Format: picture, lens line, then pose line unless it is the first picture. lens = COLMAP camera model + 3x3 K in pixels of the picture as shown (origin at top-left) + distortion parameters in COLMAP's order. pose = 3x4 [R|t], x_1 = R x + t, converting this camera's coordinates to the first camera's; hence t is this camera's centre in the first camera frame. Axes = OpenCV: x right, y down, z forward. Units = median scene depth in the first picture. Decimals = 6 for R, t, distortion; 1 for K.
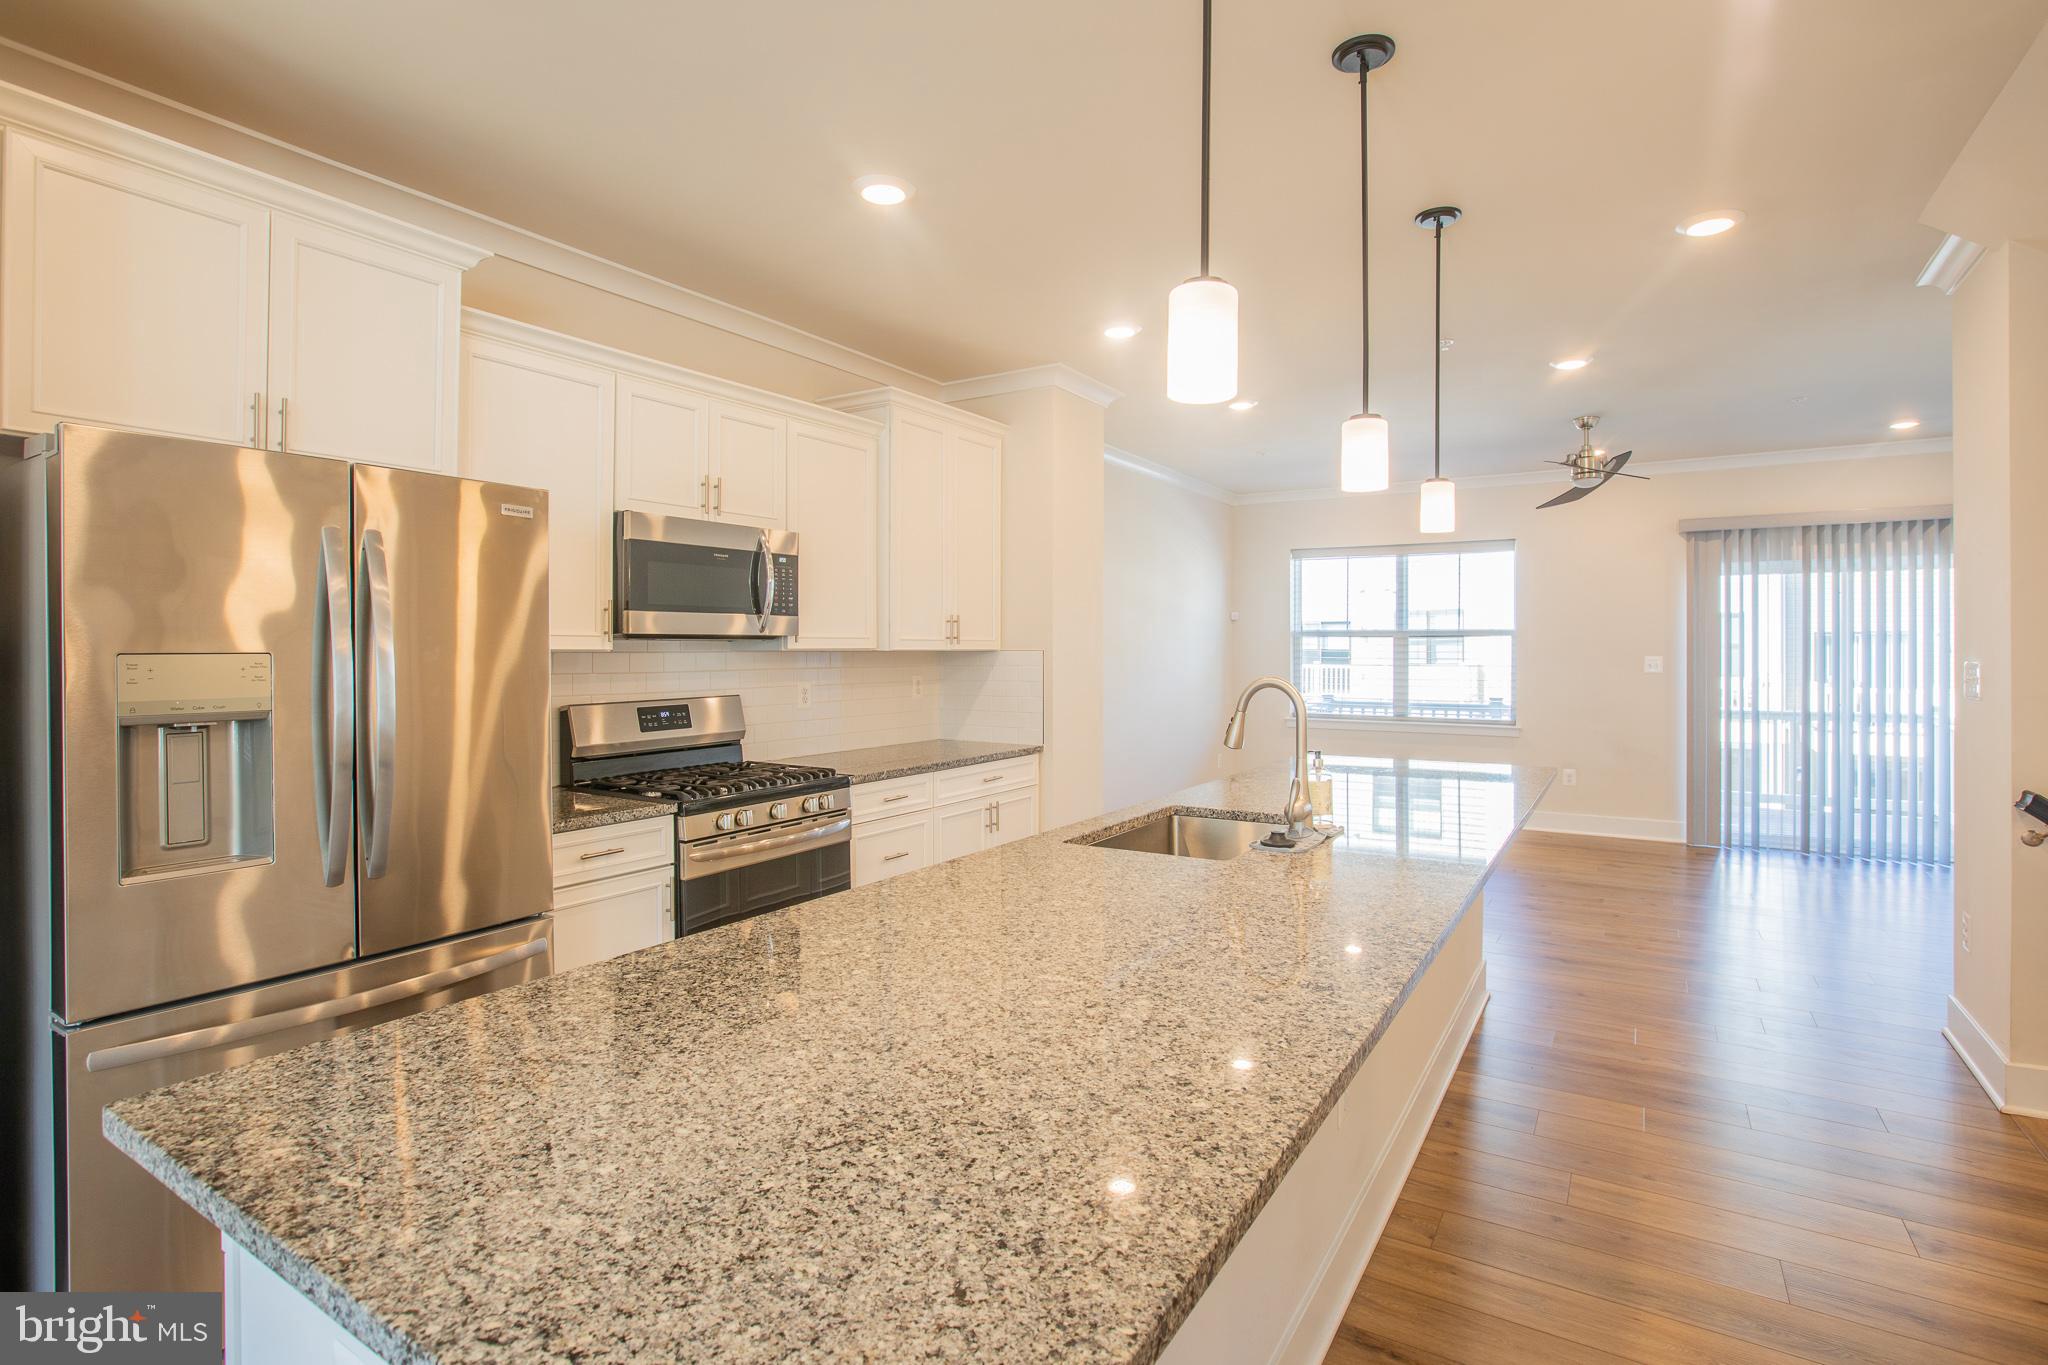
lens RADIAL K [[987.0, 0, 1014.9], [0, 987.0, 664.6], [0, 0, 1]] dist [-0.051145, 0.019410]
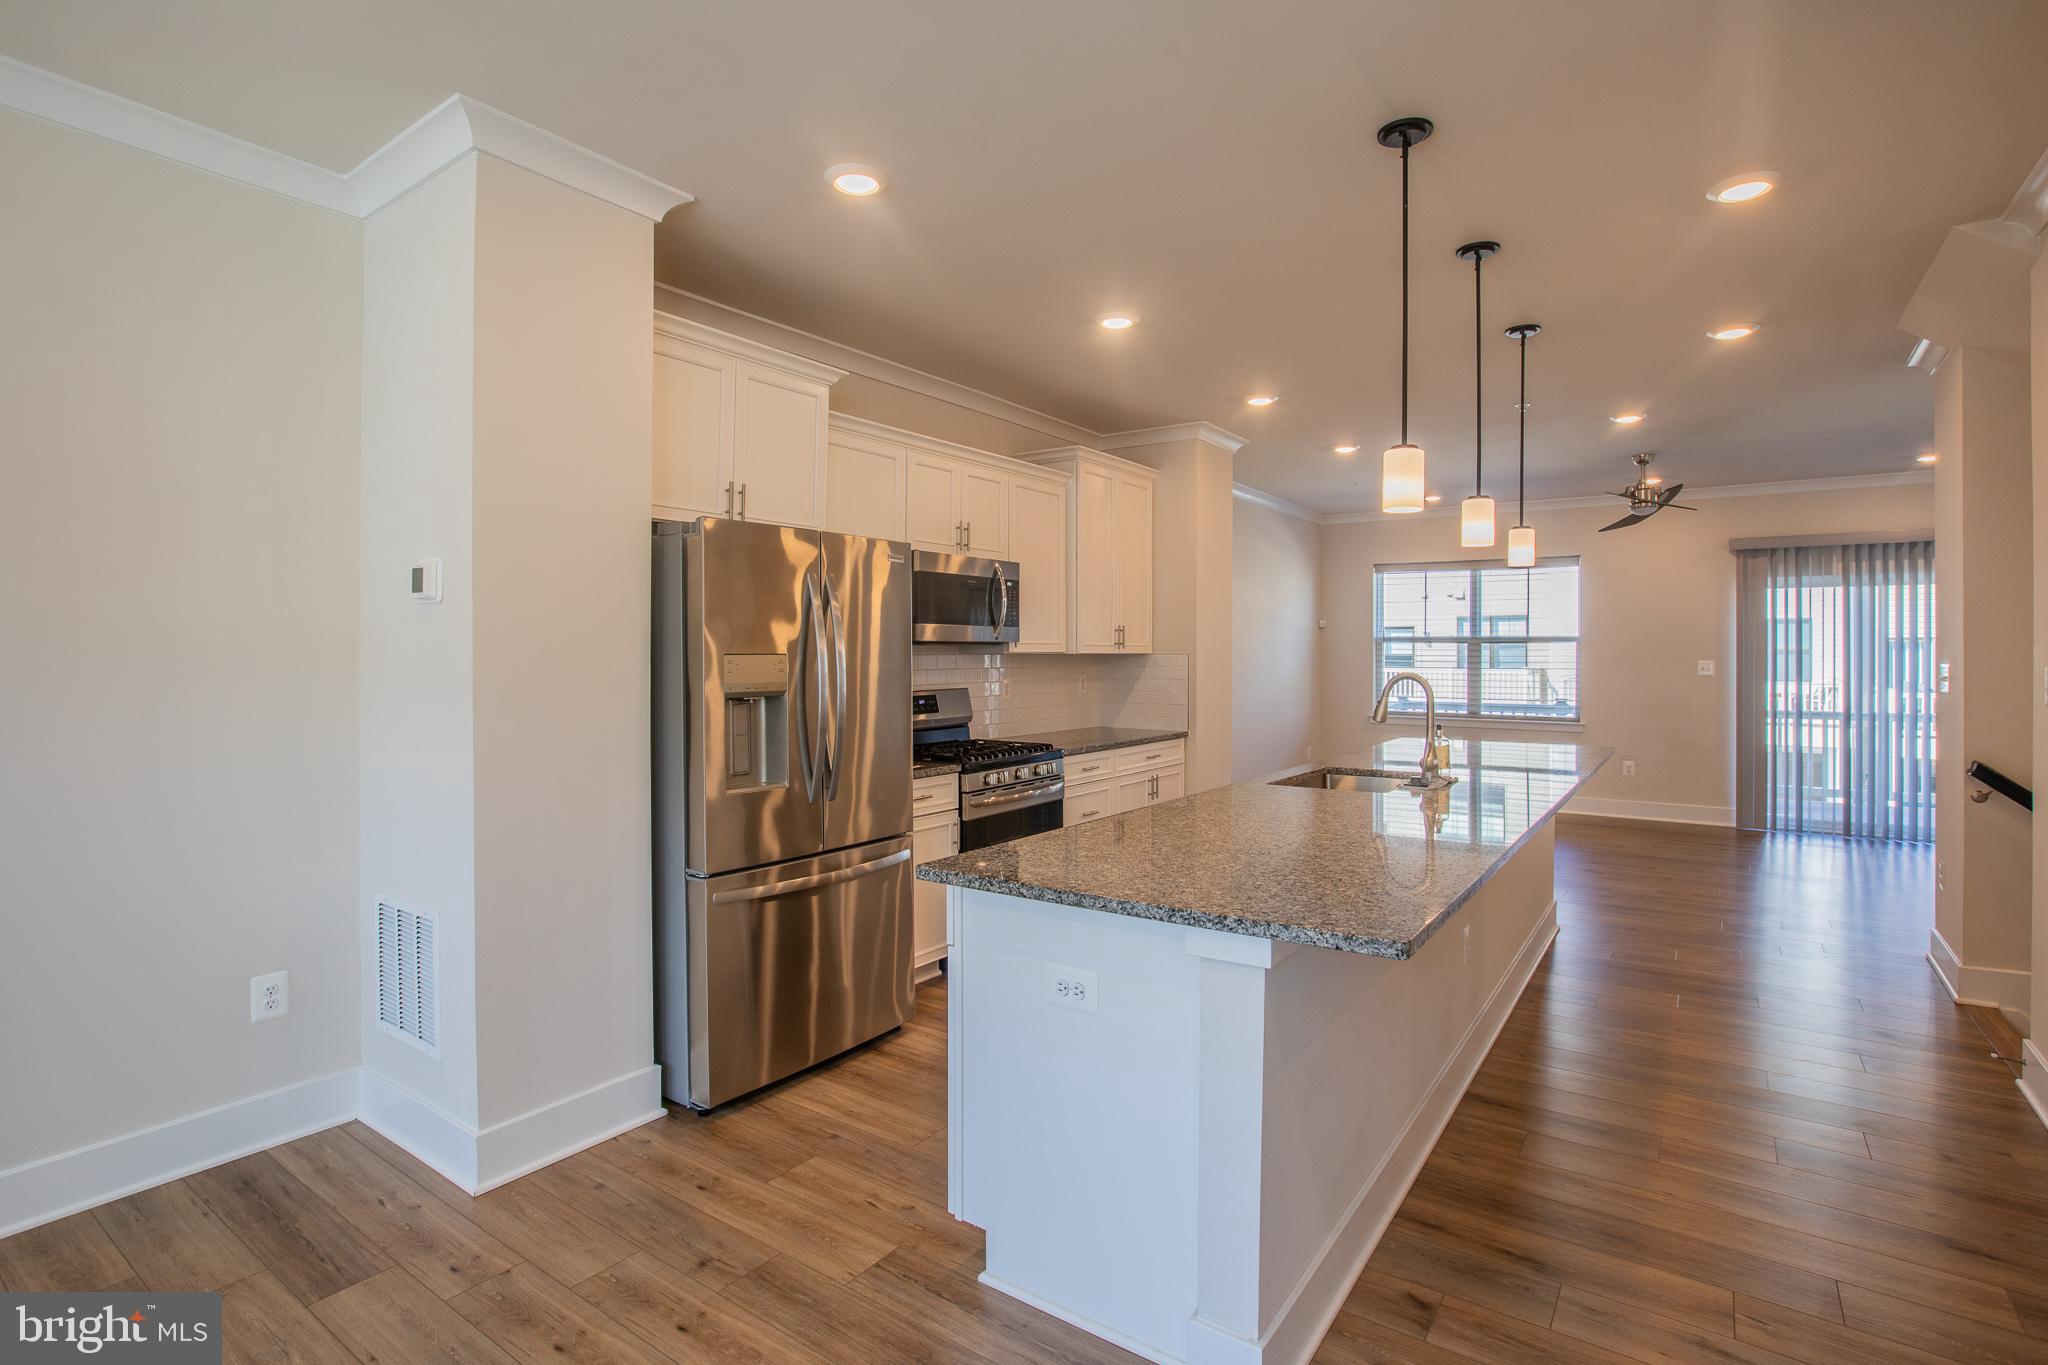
lens RADIAL K [[978.9, 0, 1027.4], [0, 978.9, 667.1], [0, 0, 1]] dist [-0.053782, 0.027851]
pose [[0.998972, 0.002533, -0.045265, -0.116359], [-0.002600, 0.999996, -0.001425, 0.004117], [0.045261, 0.001541, 0.998974, -0.224494]]
